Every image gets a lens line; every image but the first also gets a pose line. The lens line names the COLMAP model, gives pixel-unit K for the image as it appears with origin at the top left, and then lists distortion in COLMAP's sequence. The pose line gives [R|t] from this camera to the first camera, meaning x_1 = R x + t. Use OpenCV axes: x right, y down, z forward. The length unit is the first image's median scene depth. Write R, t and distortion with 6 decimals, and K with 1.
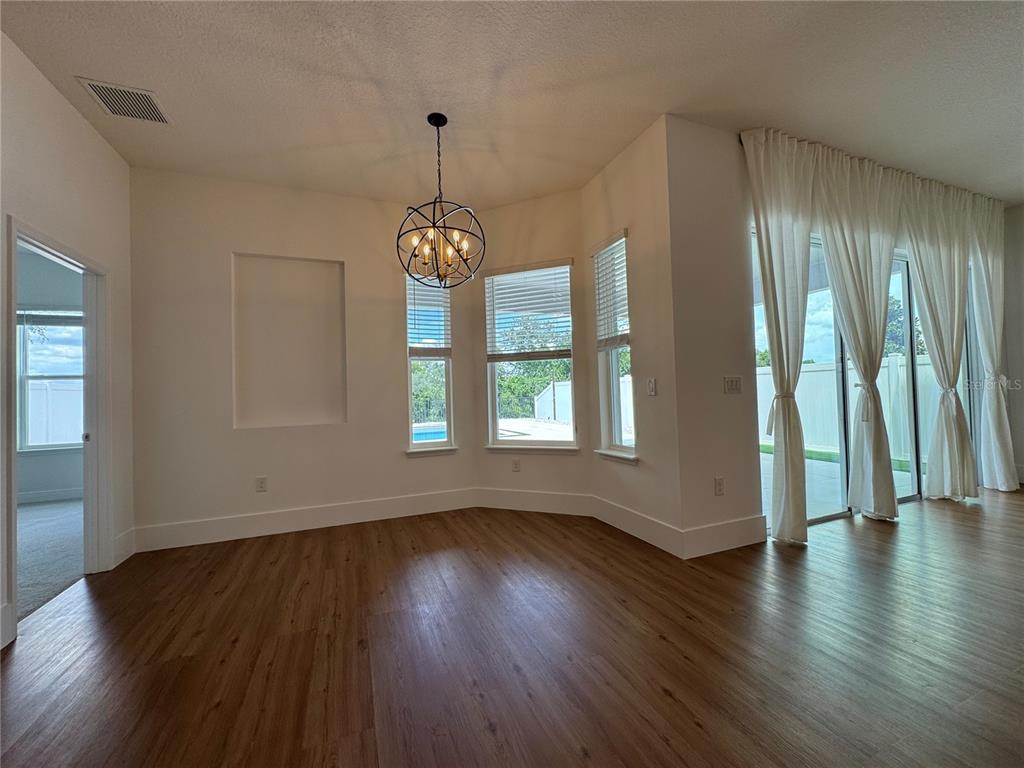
lens RADIAL K [[419.4, 0, 509.2], [0, 419.4, 387.1], [0, 0, 1]] dist [-0.001418, -0.000202]
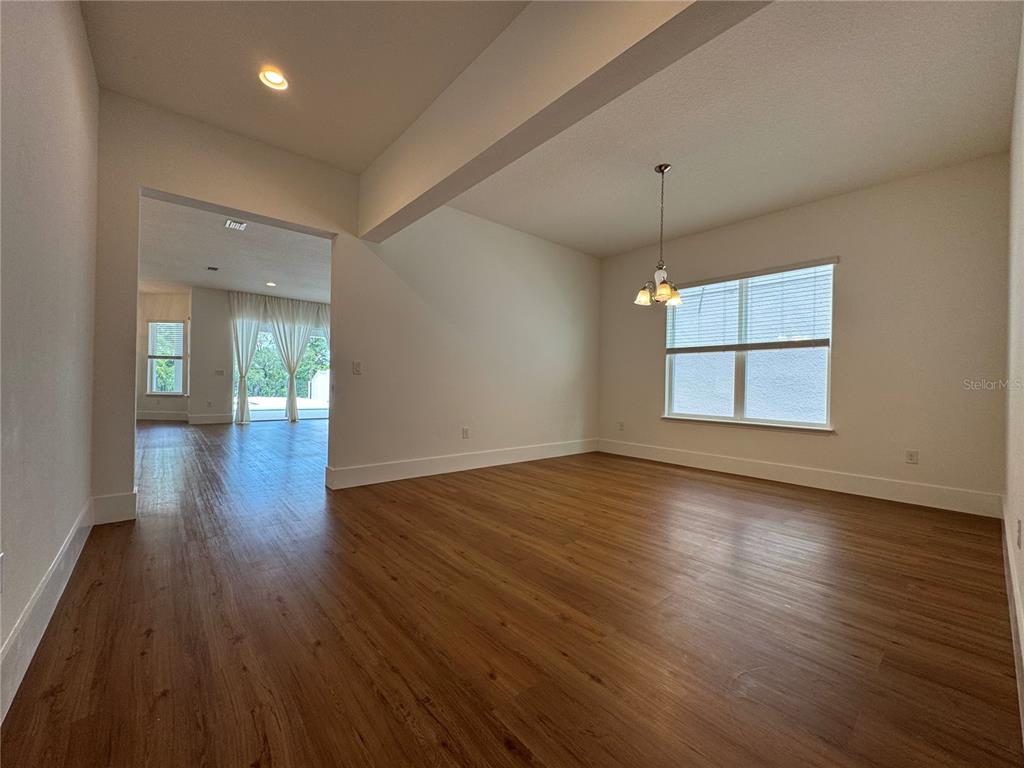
lens RADIAL K [[409.4, 0, 512.0], [0, 409.4, 384.0], [0, 0, 1]] dist [-0.004189, -0.000034]
pose [[0.941983, 0.048881, 0.332083, 1.194605], [-0.053703, 0.998543, 0.005354, -0.041514], [-0.331338, -0.022877, 0.943235, -1.976261]]
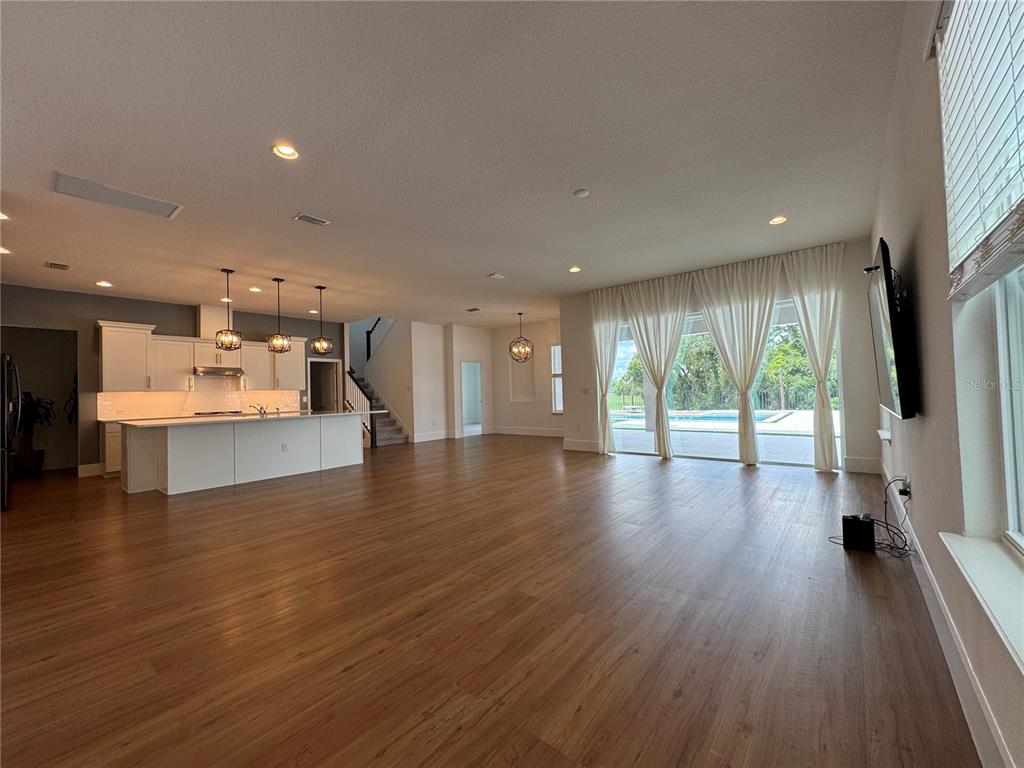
lens RADIAL K [[408.3, 0, 511.9], [0, 408.3, 387.5], [0, 0, 1]] dist [-0.002772, 0.000051]
pose [[0.490314, 0.005529, -0.871528, 1.935455], [0.028295, 0.999352, 0.022258, -0.074957], [0.871086, -0.035573, 0.489840, -0.517336]]
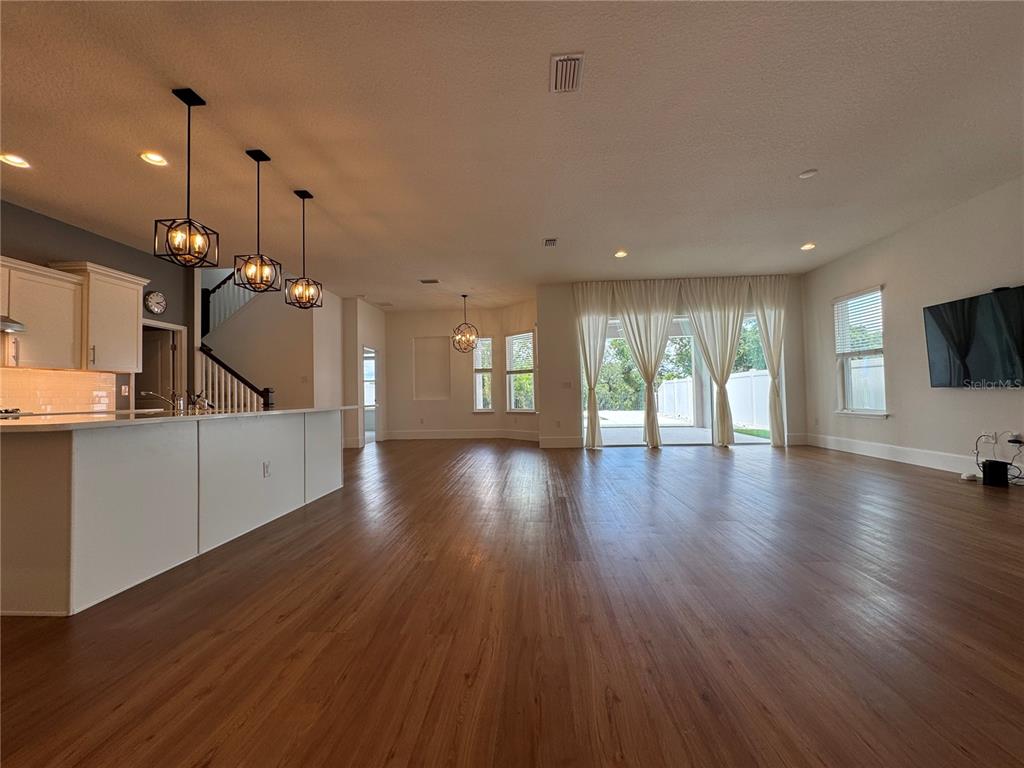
lens RADIAL K [[408.3, 0, 511.9], [0, 408.3, 387.5], [0, 0, 1]] dist [-0.002772, 0.000051]
pose [[0.906063, 0.003735, -0.423127, 0.963565], [0.000451, 0.999952, 0.009793, -0.010746], [0.423143, -0.009063, 0.906018, -1.053984]]
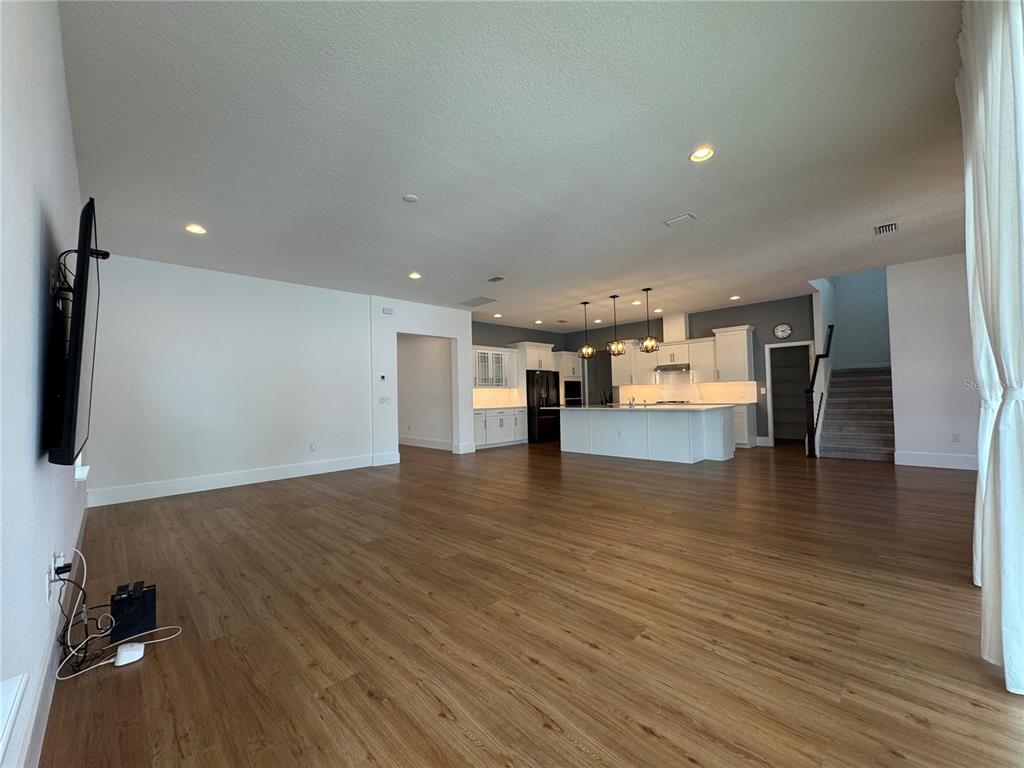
lens RADIAL K [[409.4, 0, 512.0], [0, 409.4, 384.0], [0, 0, 1]] dist [-0.004189, -0.000034]
pose [[-0.917050, 0.040808, -0.396678, 1.360879], [0.058543, 0.997749, -0.032697, -0.031607], [0.394451, -0.053208, -0.917375, 1.032194]]
